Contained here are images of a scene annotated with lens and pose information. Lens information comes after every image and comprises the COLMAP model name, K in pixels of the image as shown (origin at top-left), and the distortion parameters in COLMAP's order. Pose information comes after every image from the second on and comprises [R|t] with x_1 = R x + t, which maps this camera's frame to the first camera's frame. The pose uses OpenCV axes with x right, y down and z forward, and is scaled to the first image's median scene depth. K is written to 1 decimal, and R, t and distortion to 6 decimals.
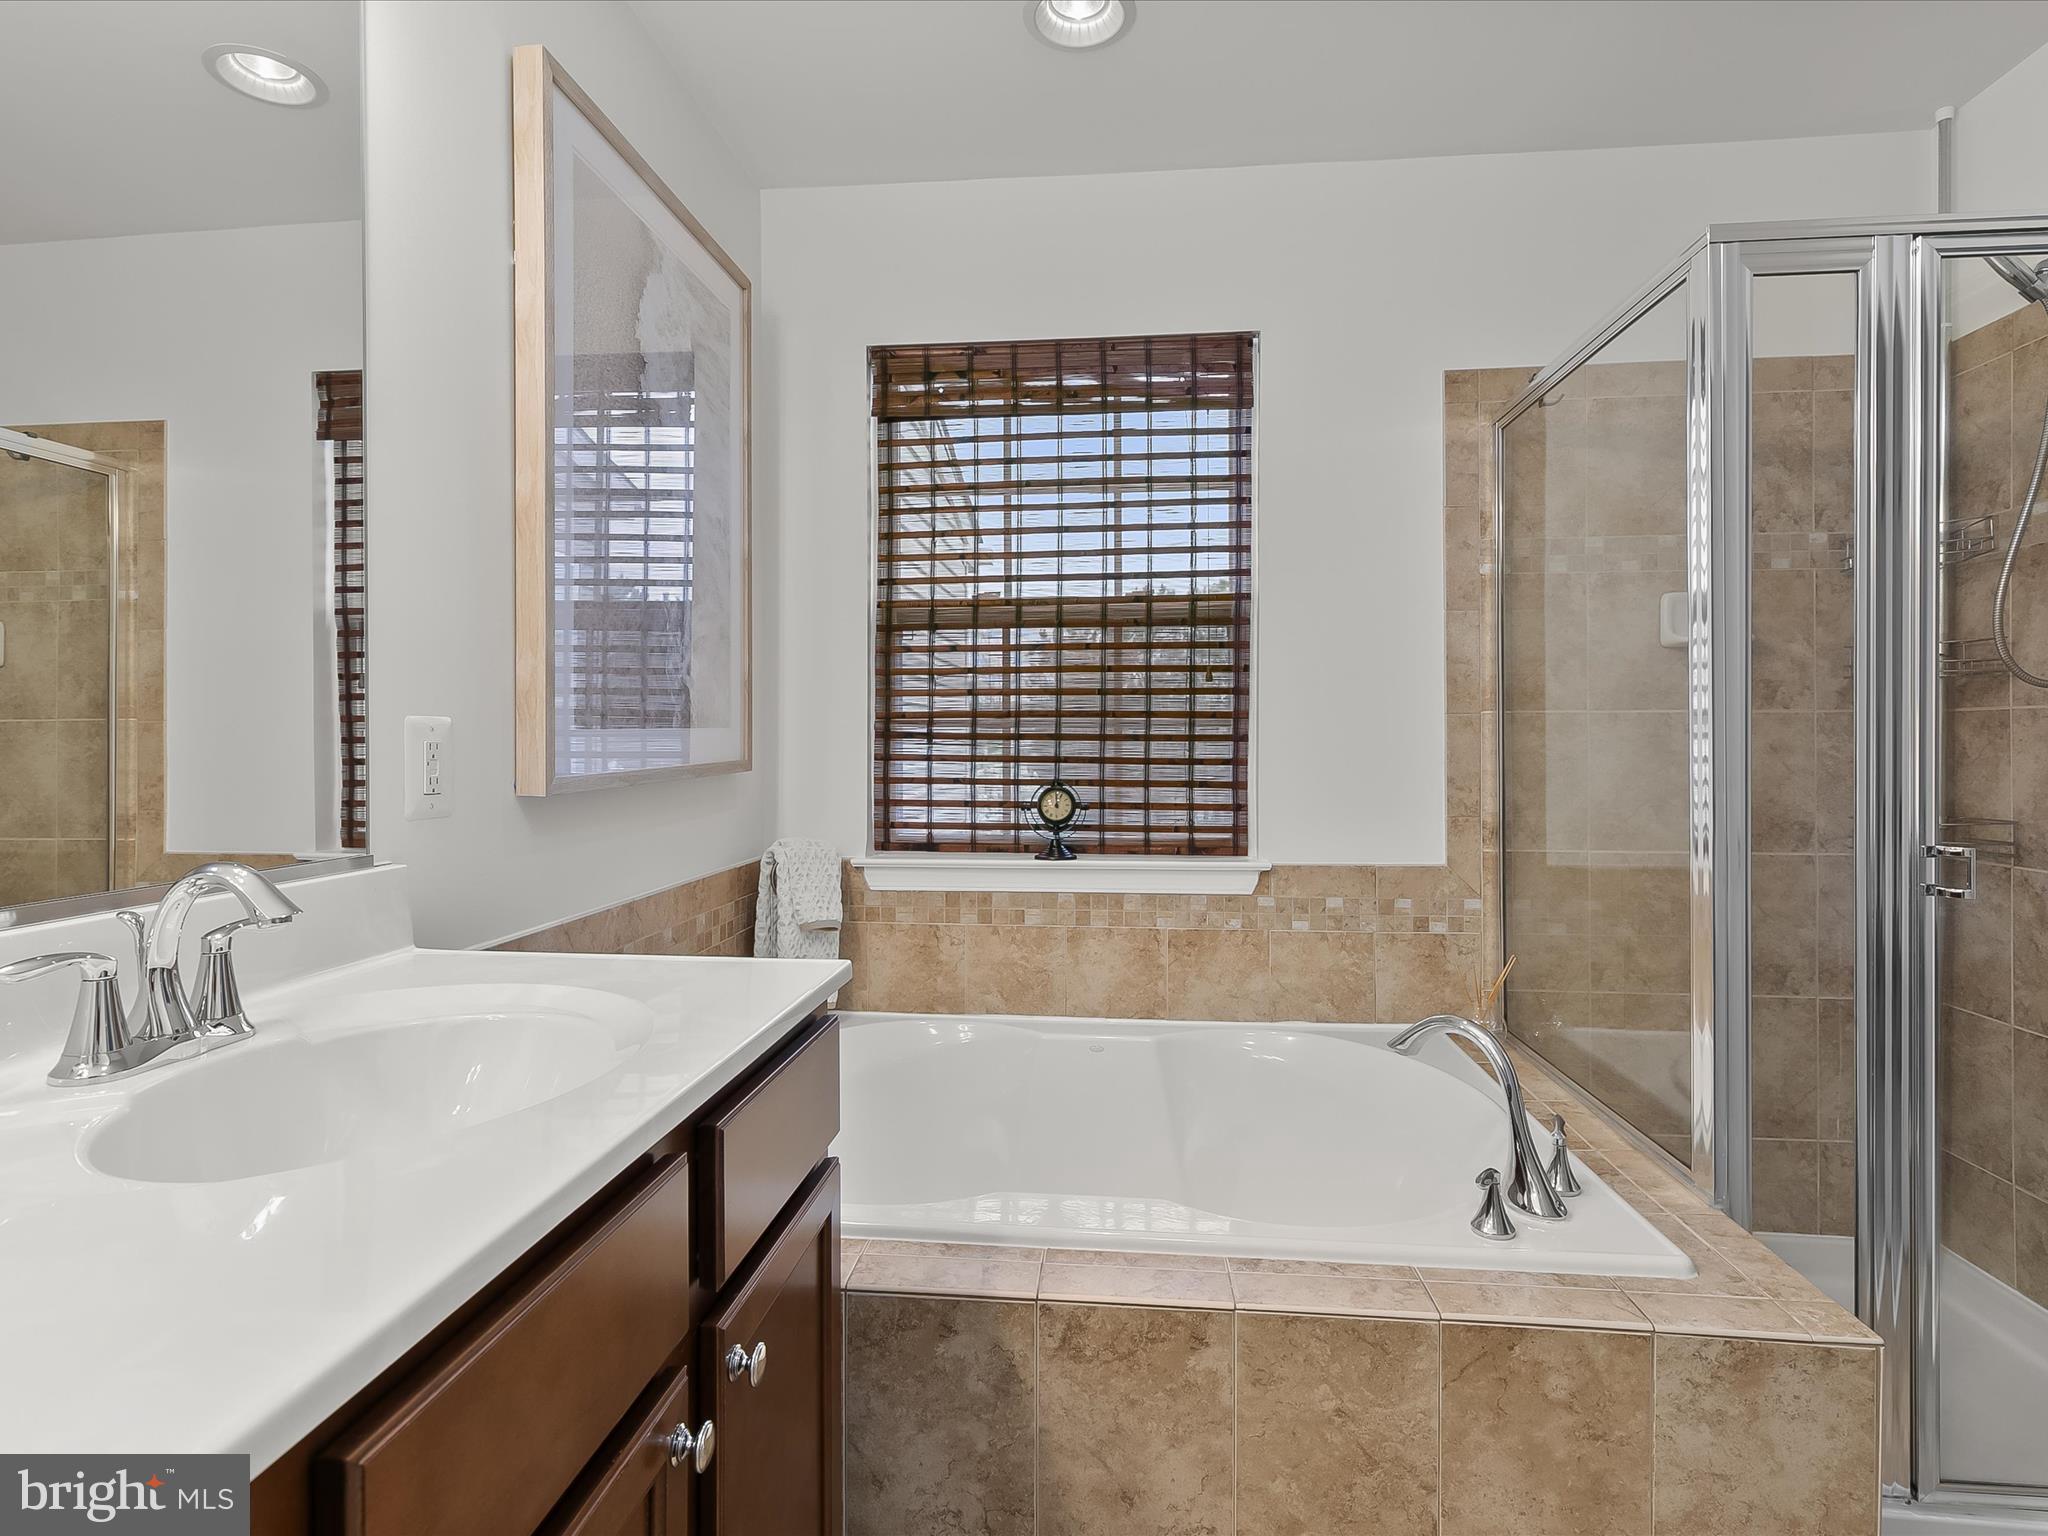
lens RADIAL K [[1051.5, 0, 1014.3], [0, 1051.5, 741.0], [0, 0, 1]] dist [0.007291, -0.000684]
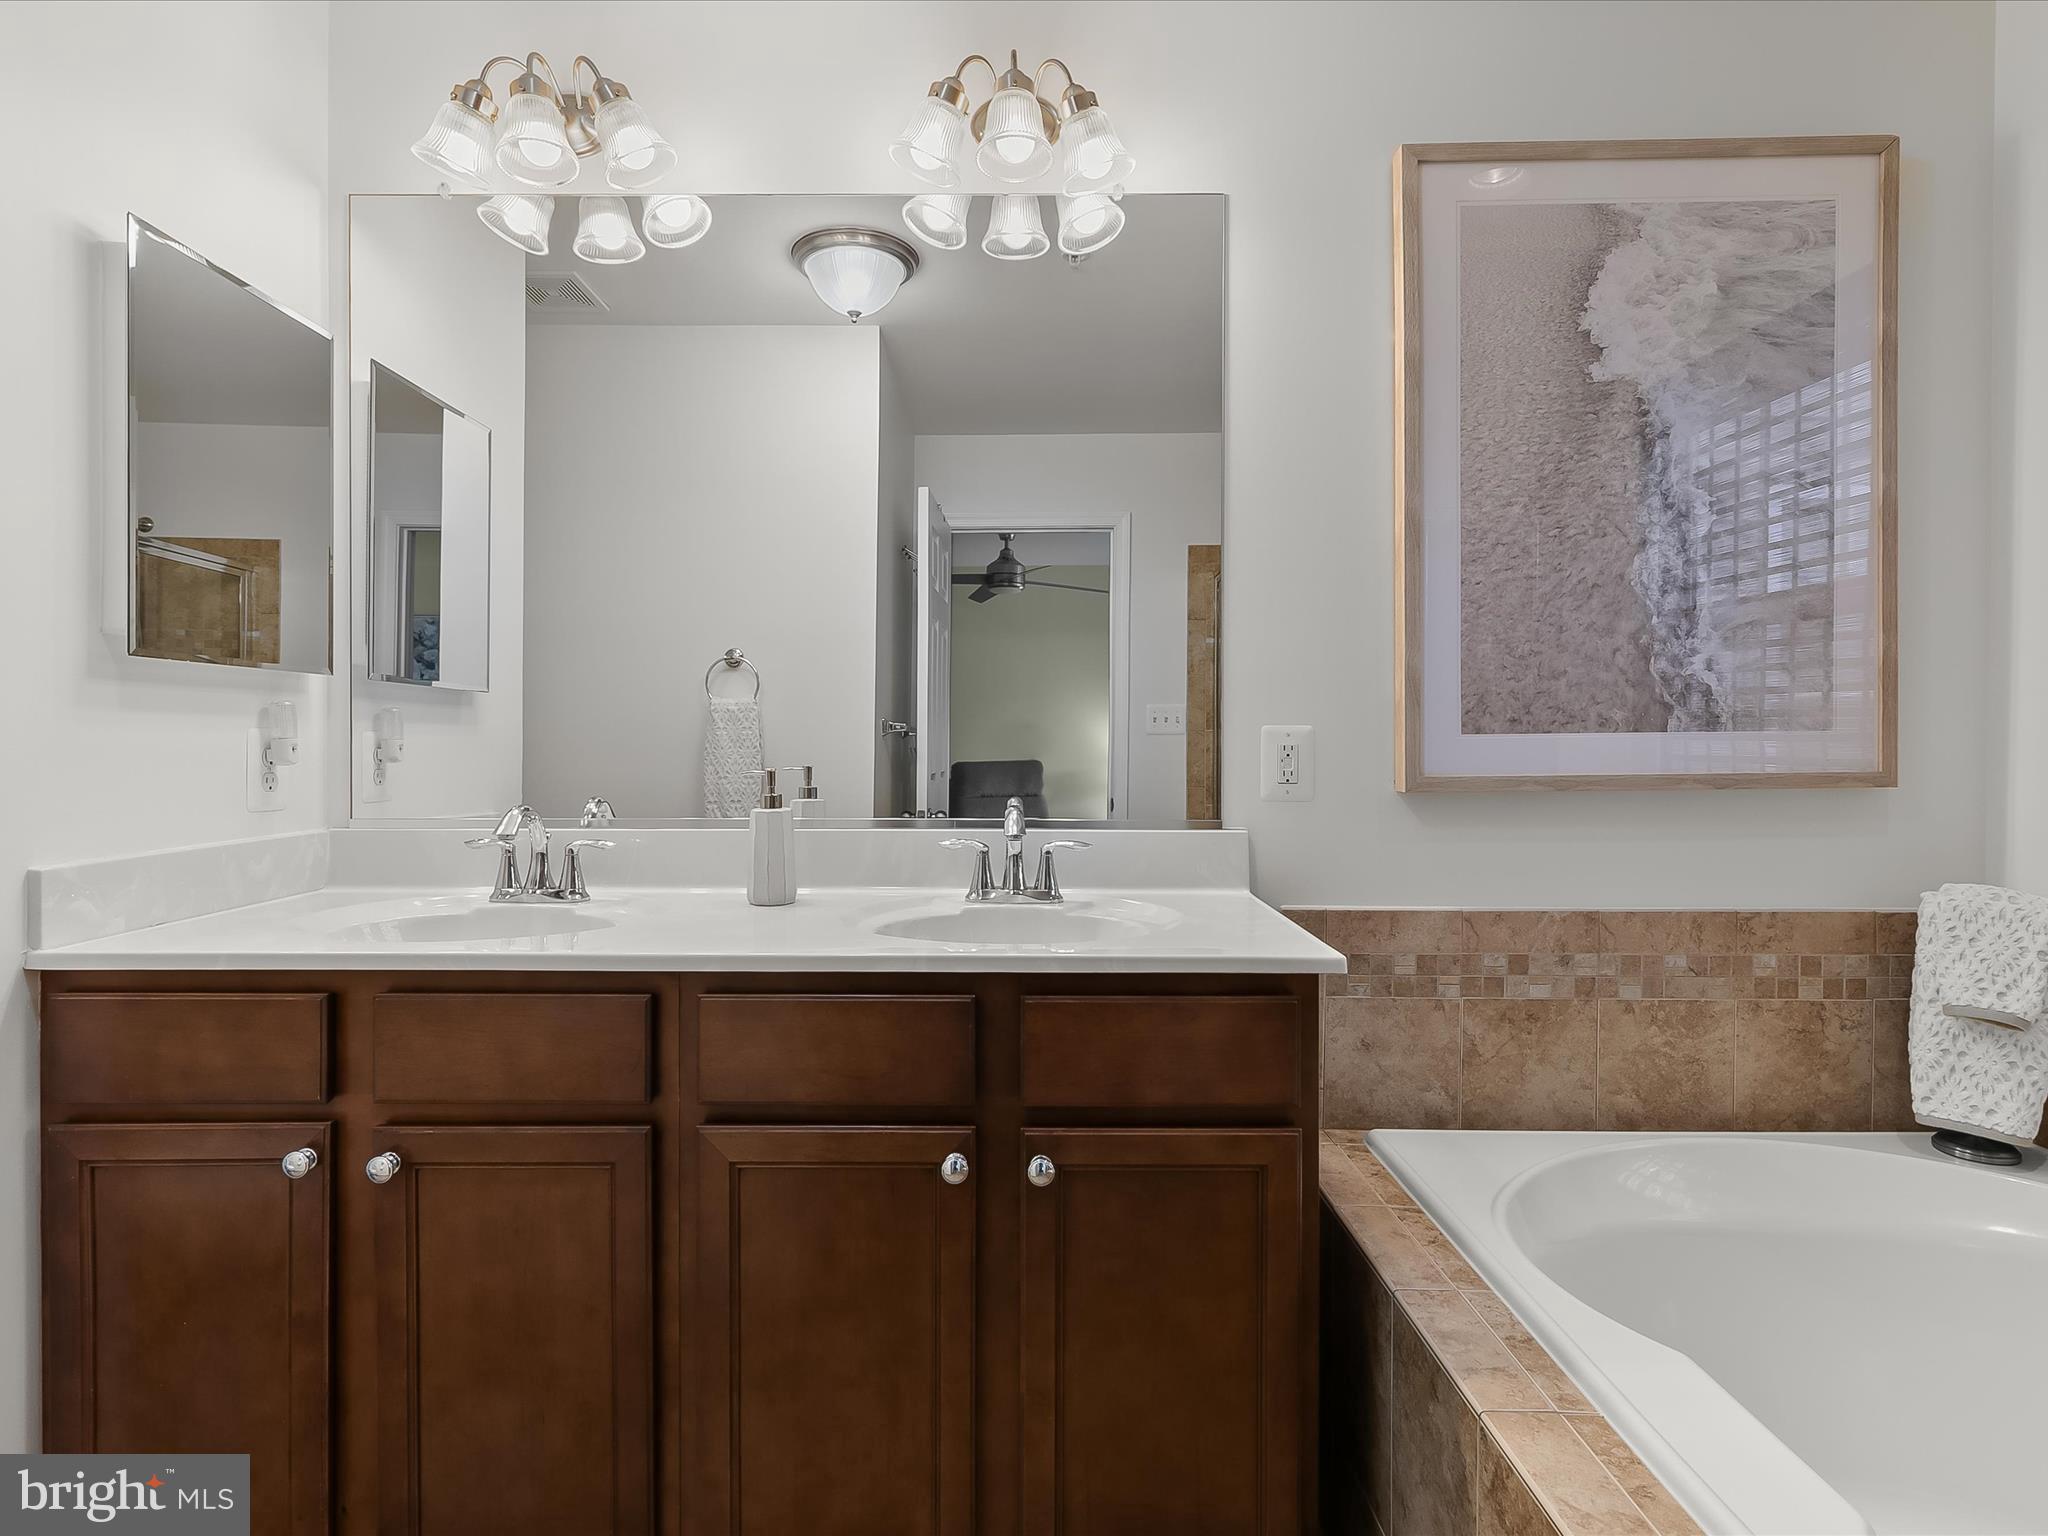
lens RADIAL K [[1026.9, 0, 1017.3], [0, 1026.9, 768.3], [0, 0, 1]] dist [0.001555, 0.000220]
pose [[0.108119, 0.025593, -0.993808, 0.397363], [-0.005070, 0.999670, 0.025192, -0.000147], [0.994125, 0.002315, 0.108213, 0.282191]]
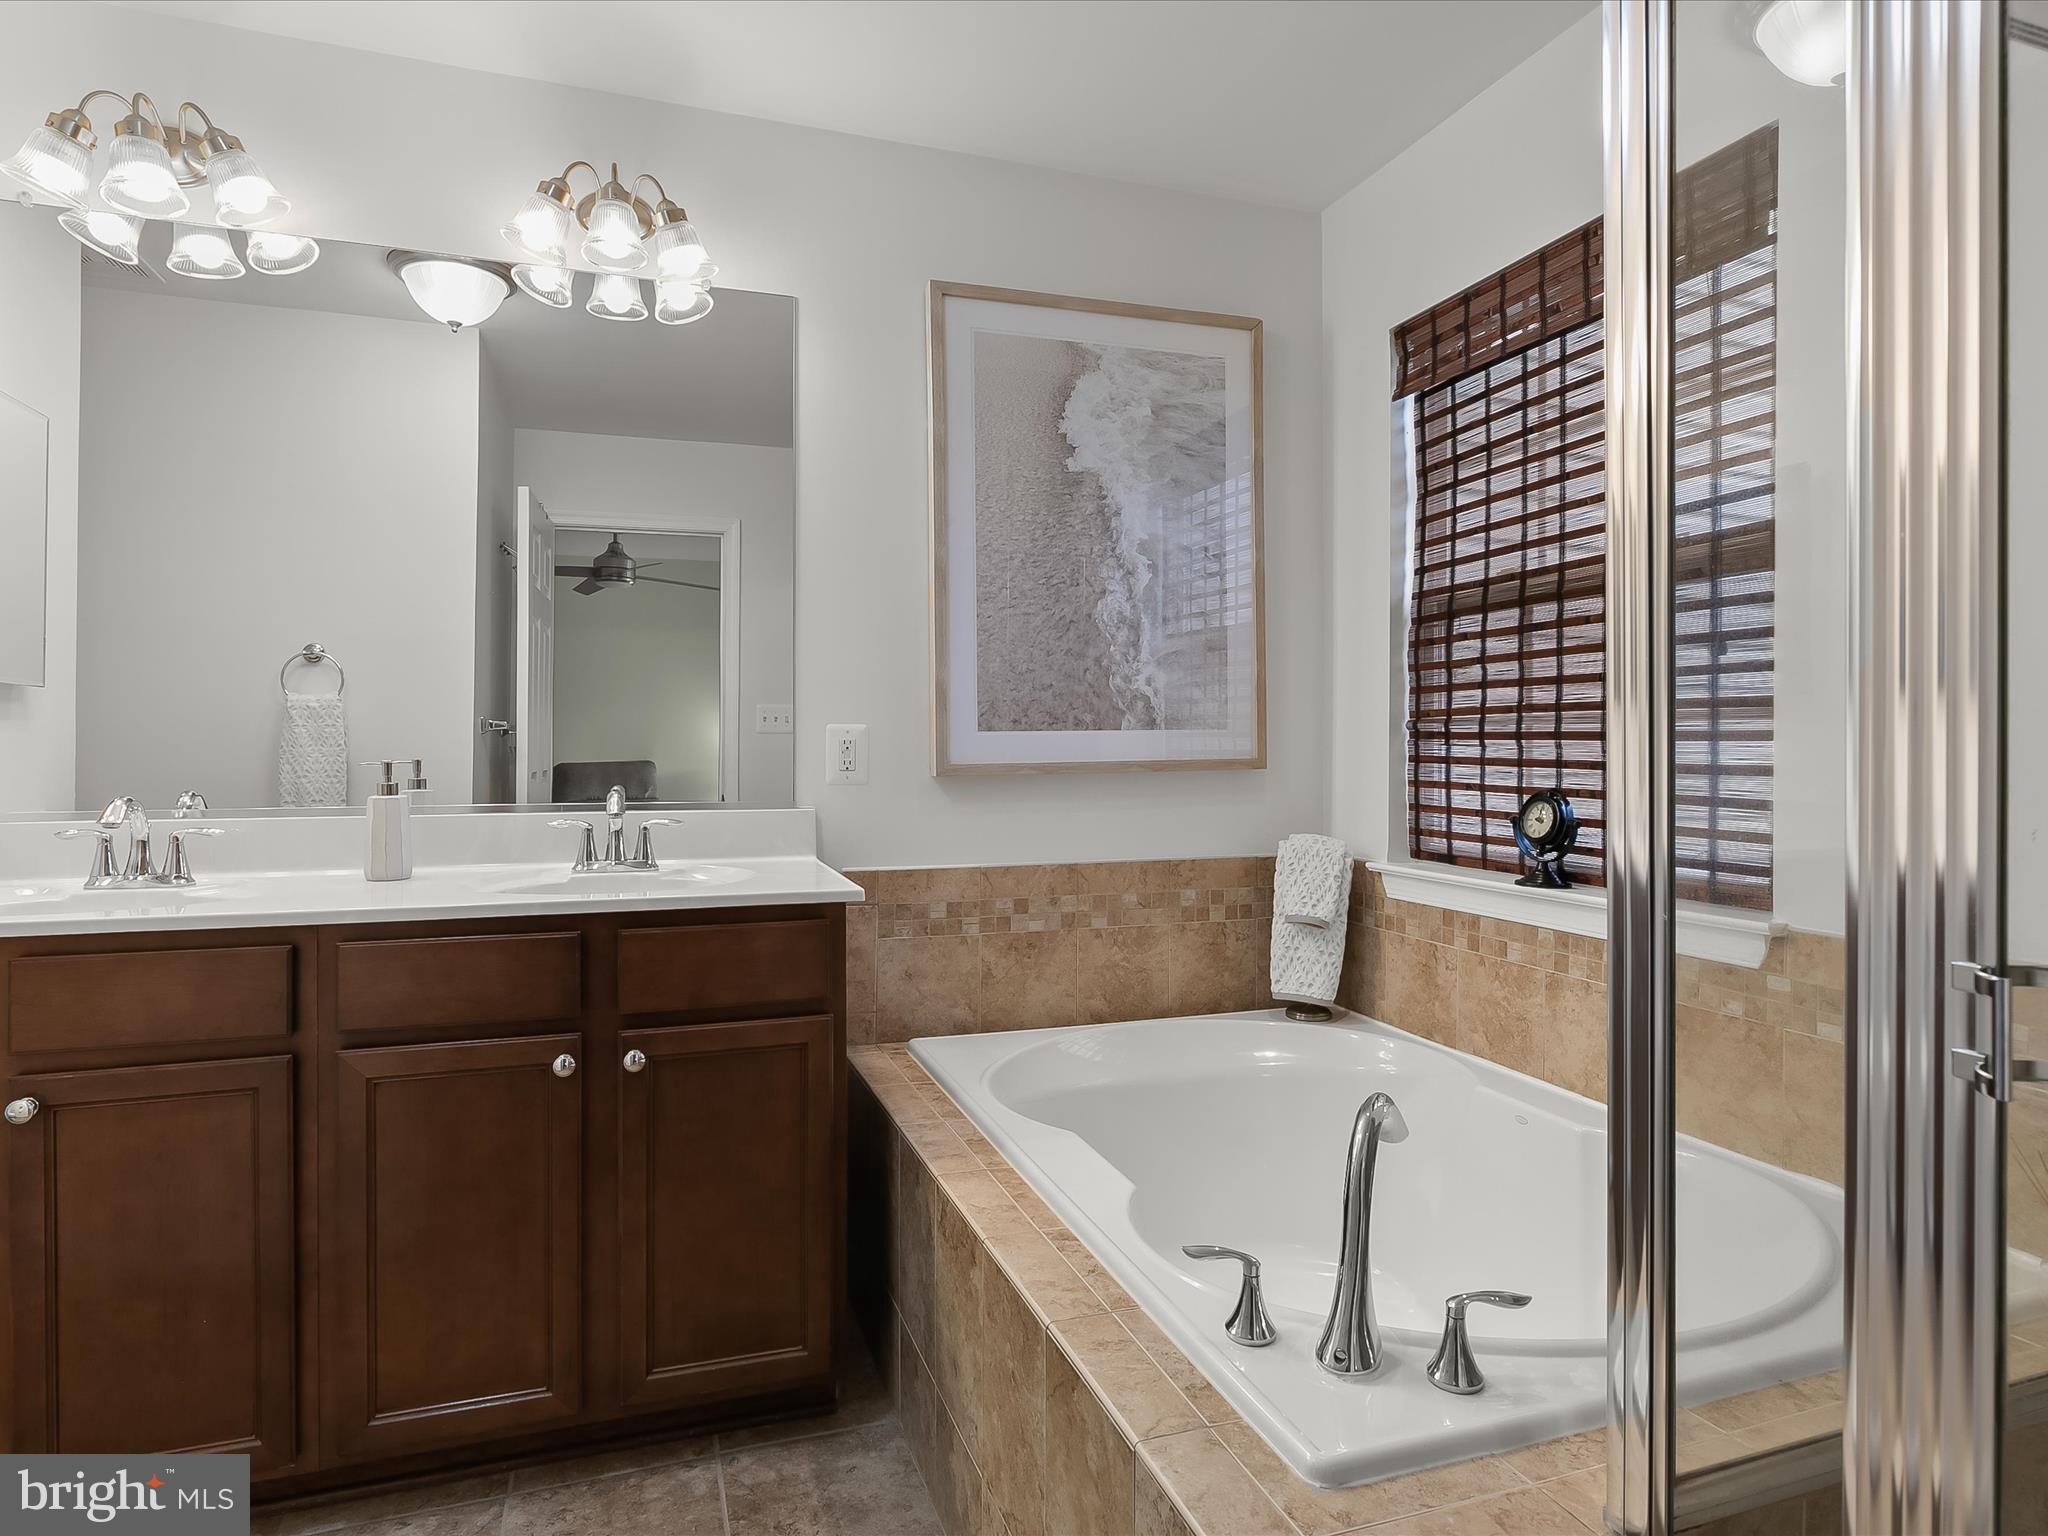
lens RADIAL K [[1132.4, 0, 1016.1], [0, 1132.4, 748.6], [0, 0, 1]] dist [-0.002198, 0.000628]
pose [[0.420615, 0.003001, -0.907234, 0.665078], [-0.003293, 0.999993, 0.001781, 0.006061], [0.907233, 0.002238, 0.420622, 0.264723]]
